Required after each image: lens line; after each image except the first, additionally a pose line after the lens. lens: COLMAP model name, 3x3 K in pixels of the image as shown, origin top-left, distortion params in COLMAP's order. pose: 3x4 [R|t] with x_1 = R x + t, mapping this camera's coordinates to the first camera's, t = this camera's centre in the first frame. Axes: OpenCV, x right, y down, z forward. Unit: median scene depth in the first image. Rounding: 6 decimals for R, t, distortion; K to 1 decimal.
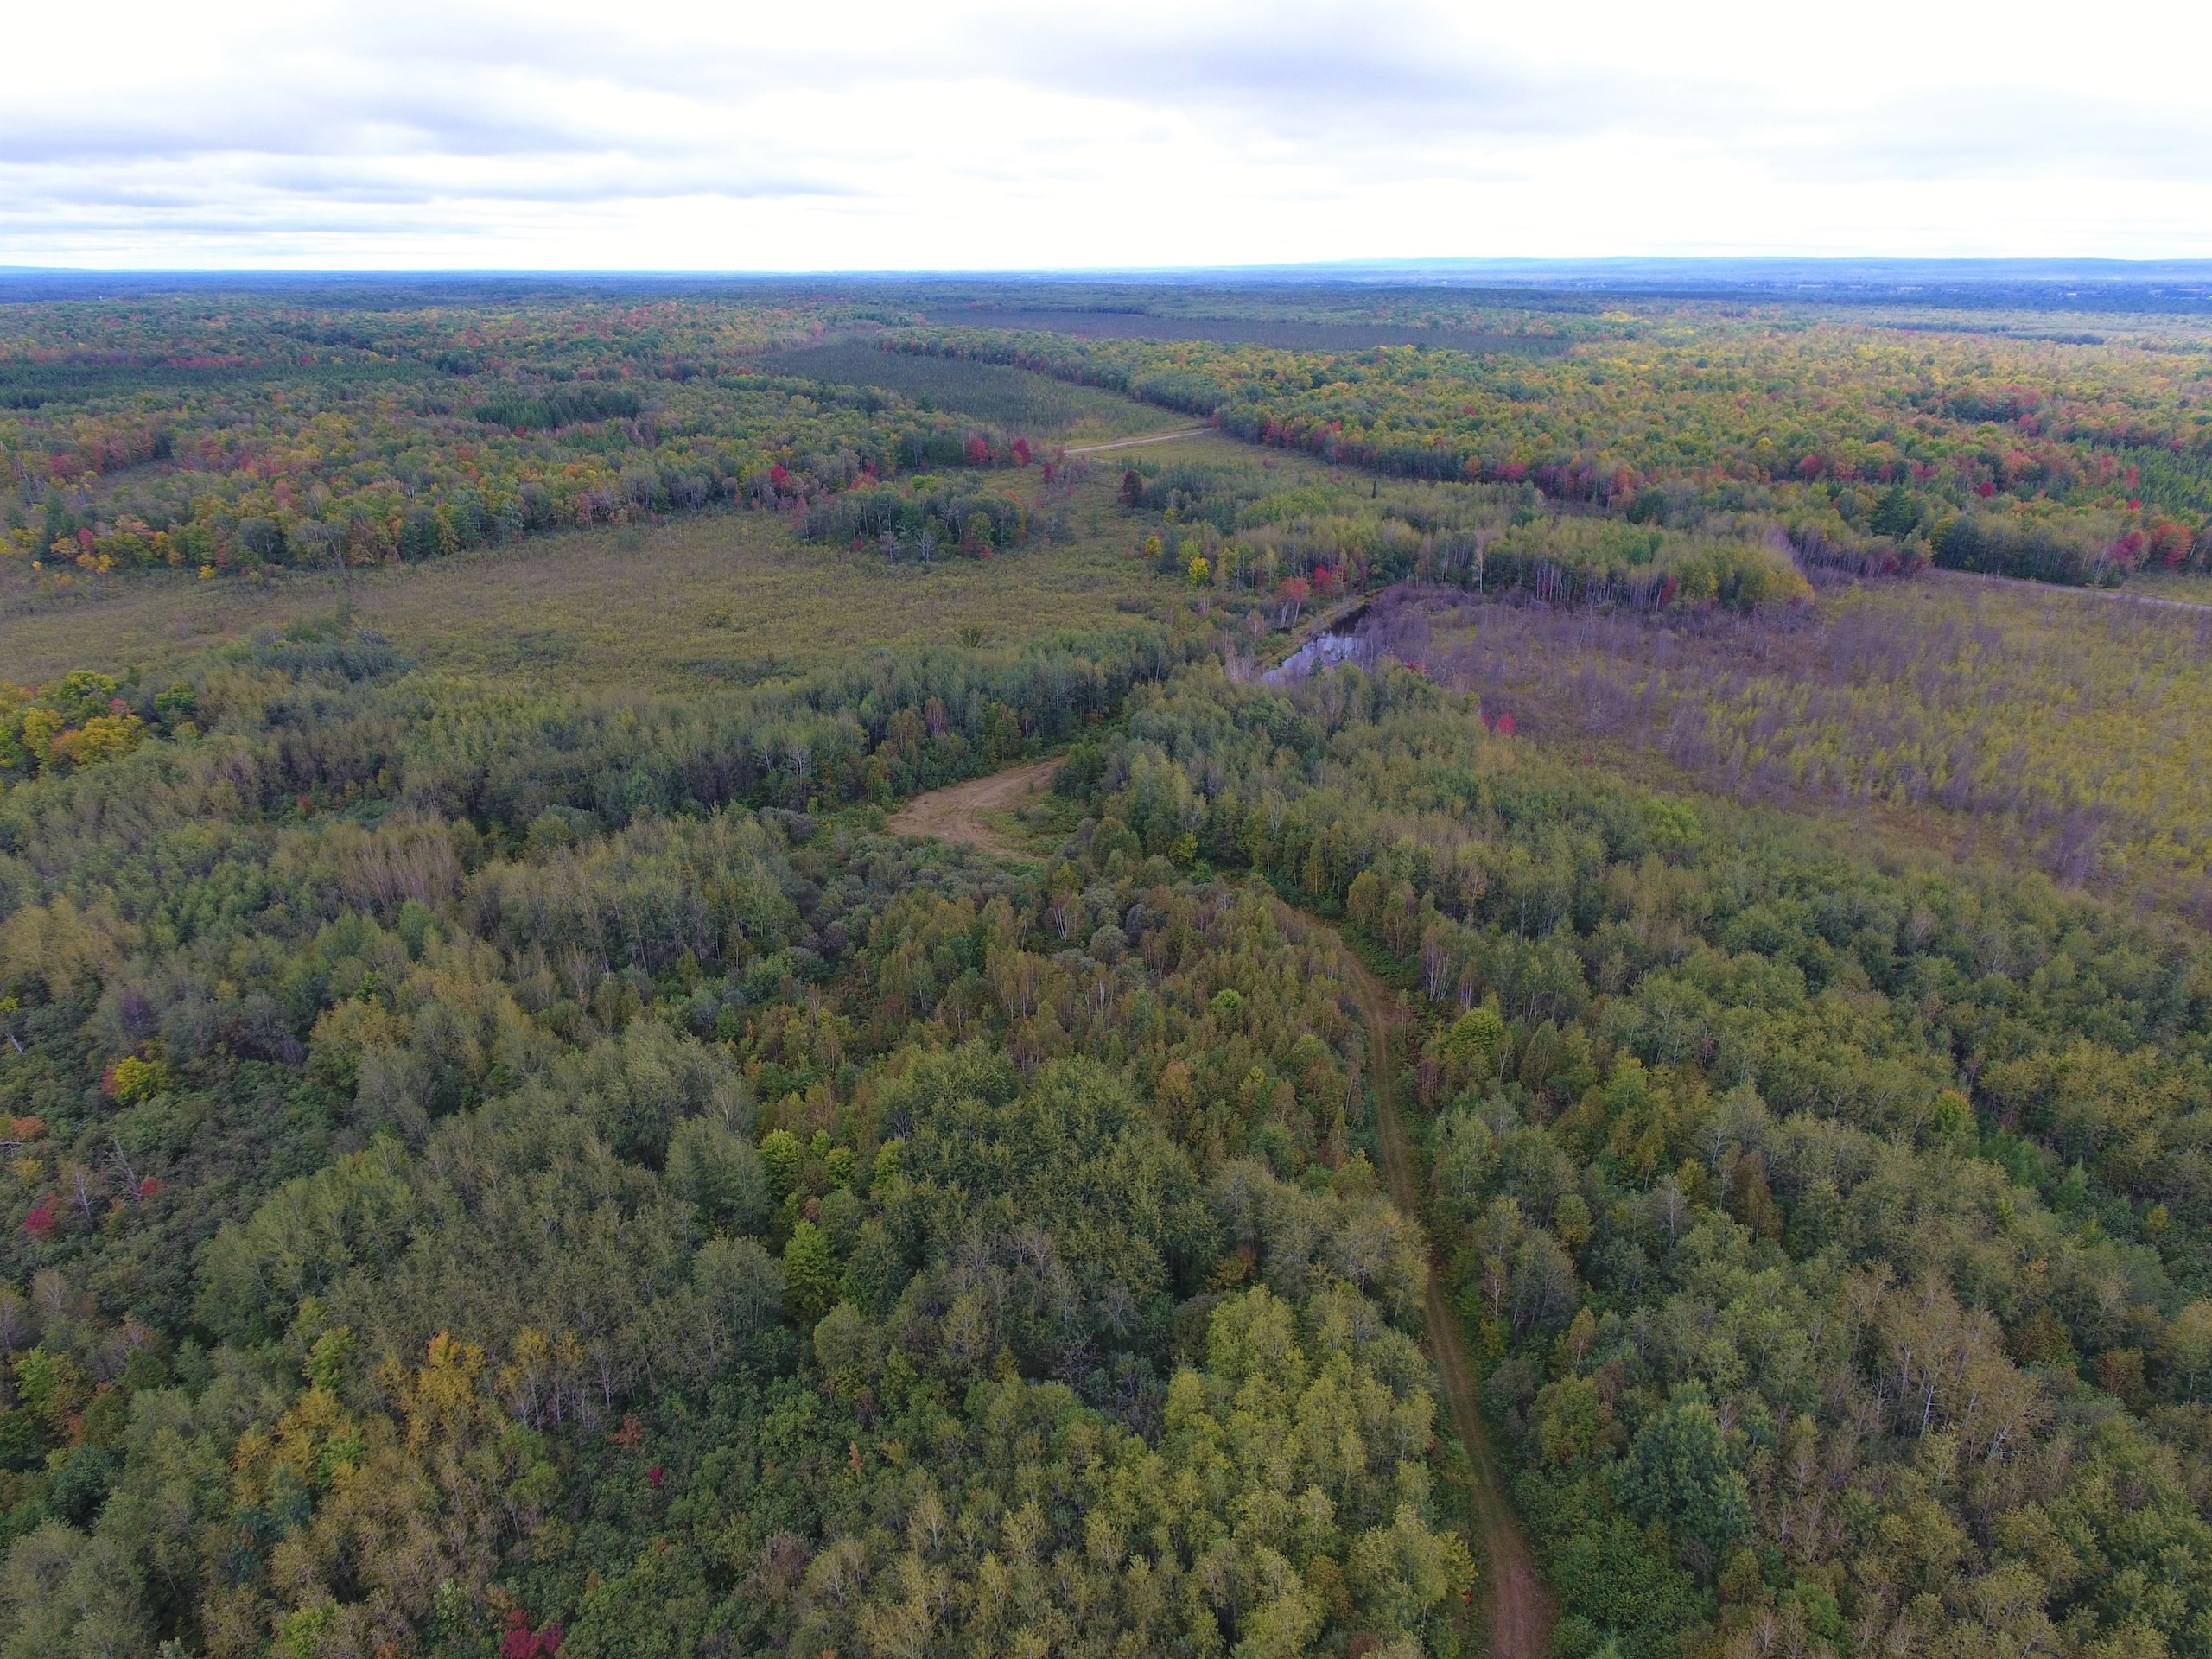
lens RADIAL K [[1321.4, 0, 1106.0], [0, 1321.4, 829.5], [0, 0, 1]] dist [0.006396, -0.005411]
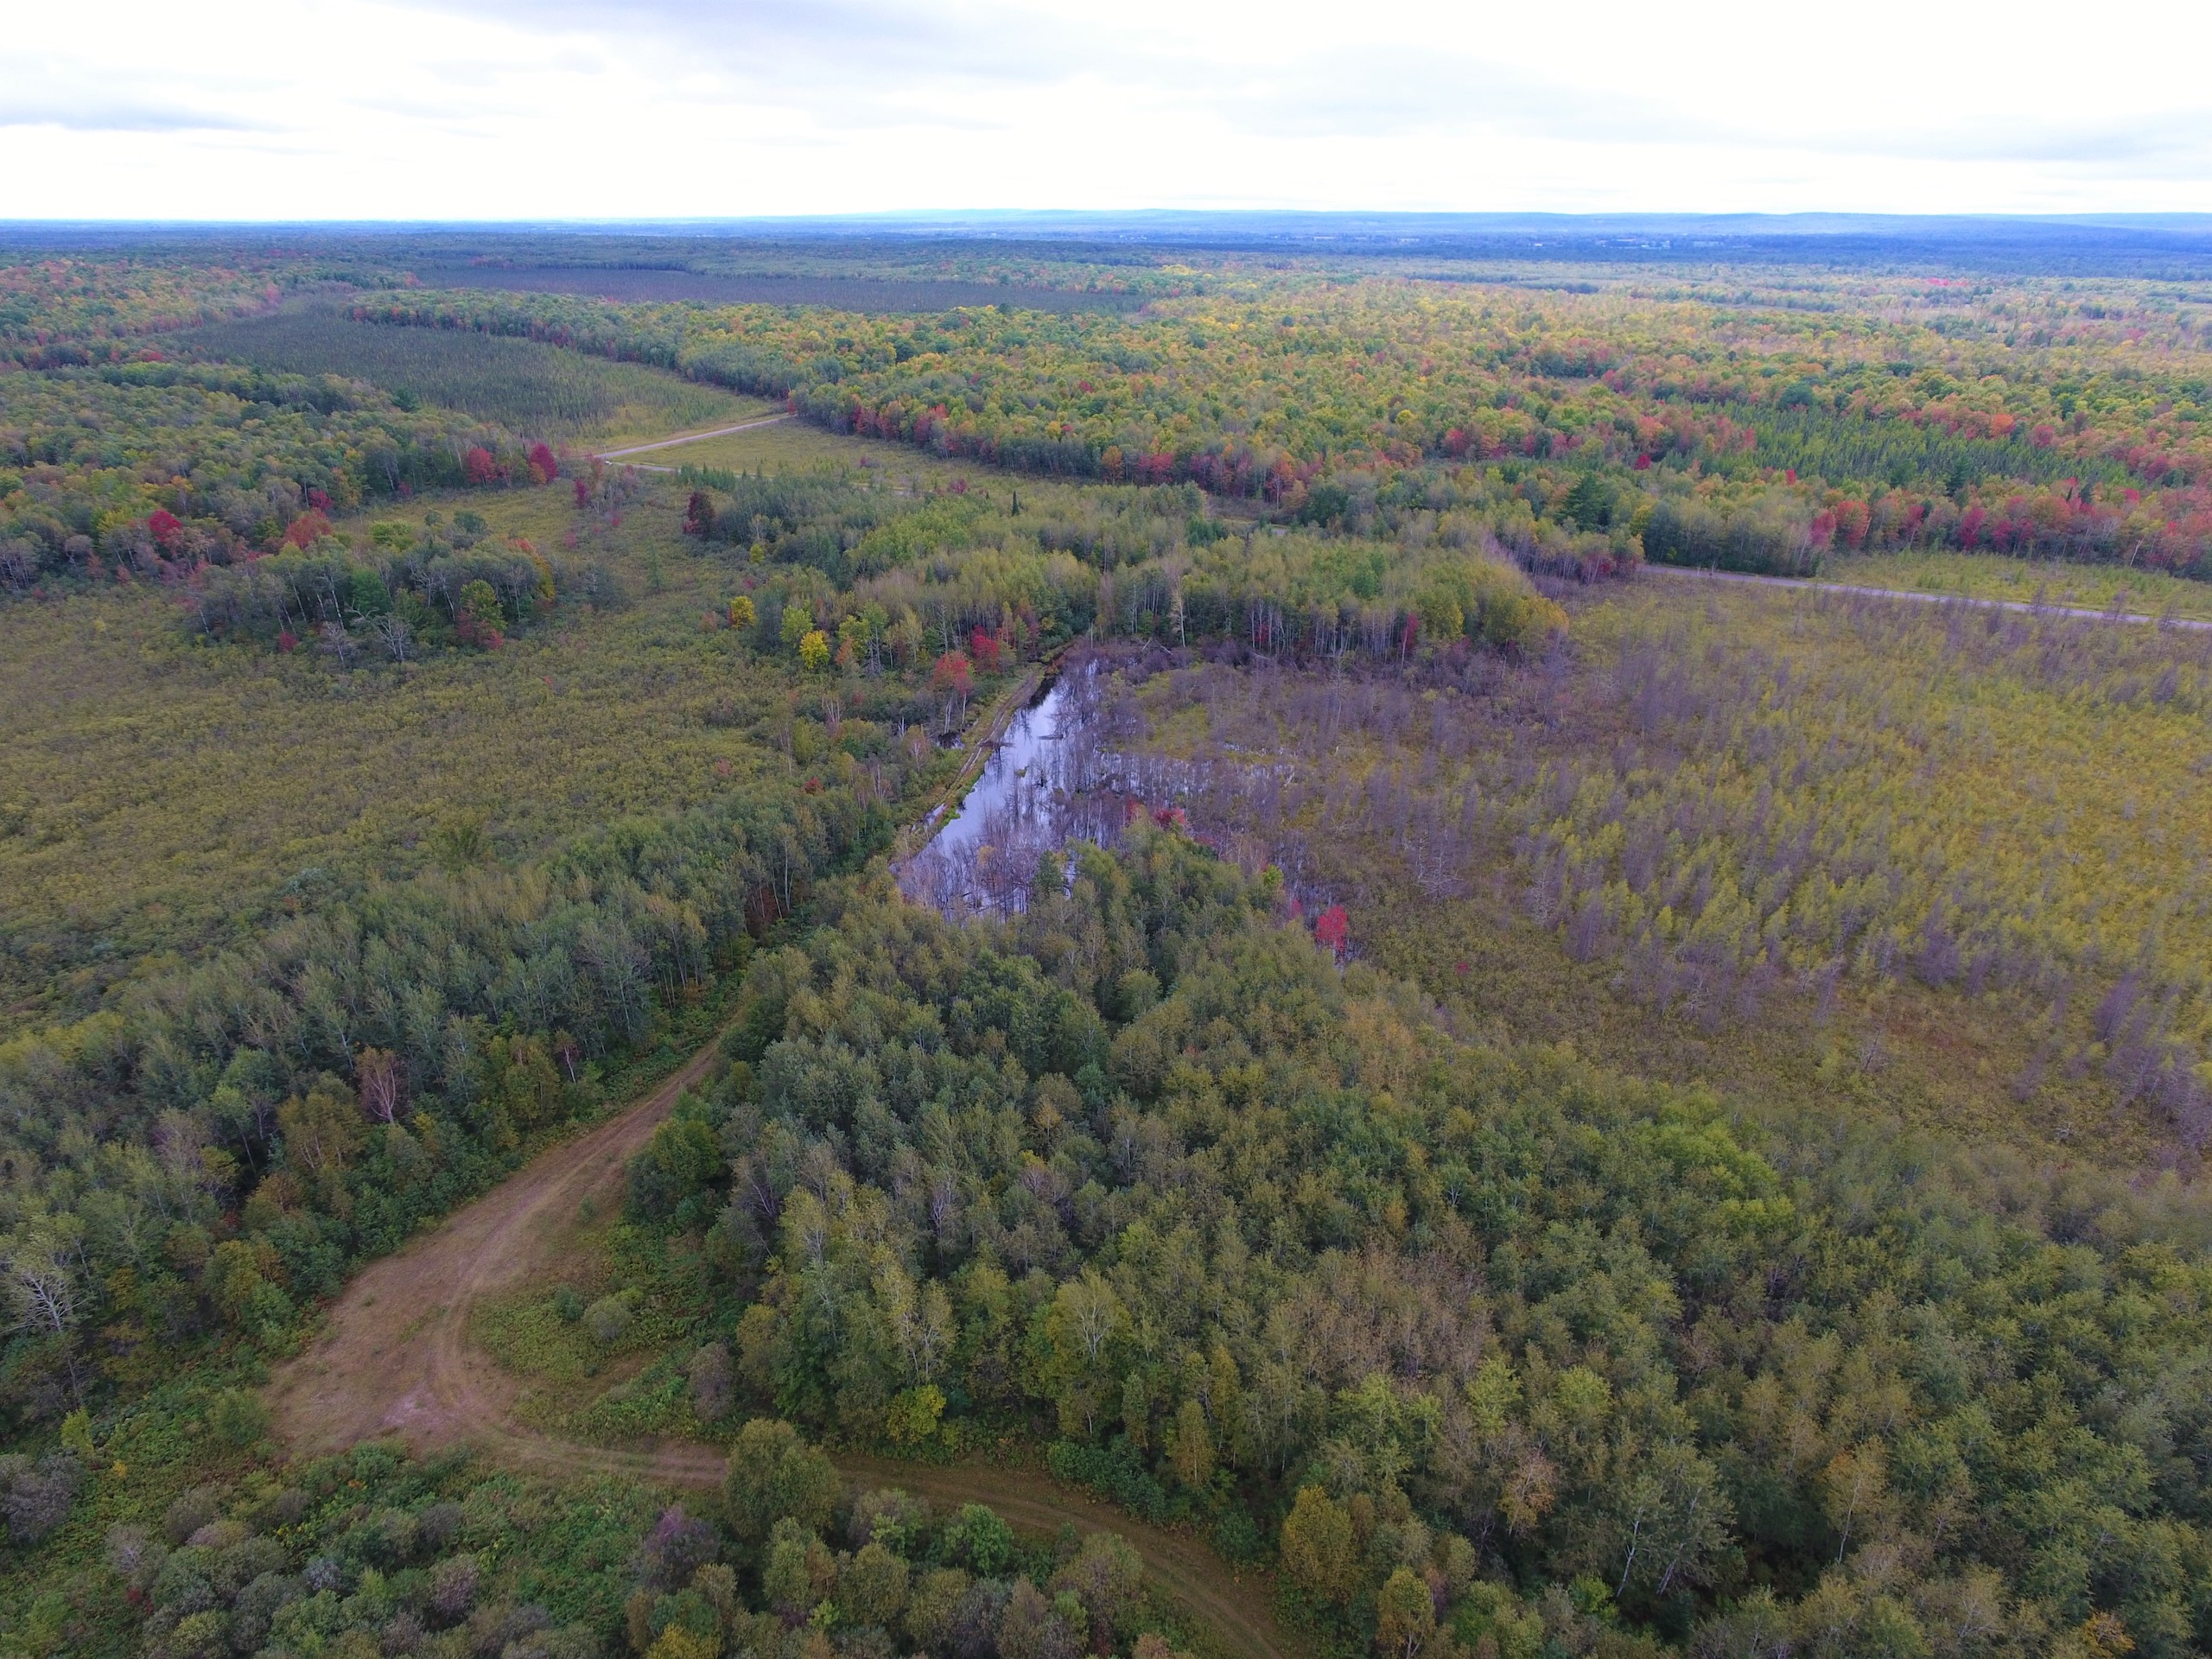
lens RADIAL K [[1321.4, 0, 1106.0], [0, 1321.4, 829.5], [0, 0, 1]] dist [0.006396, -0.005411]
pose [[0.951704, -0.126089, 0.279929, 0.005297], [0.117361, 0.991938, 0.047796, -0.079844], [-0.283699, -0.012635, 0.958830, 0.184231]]
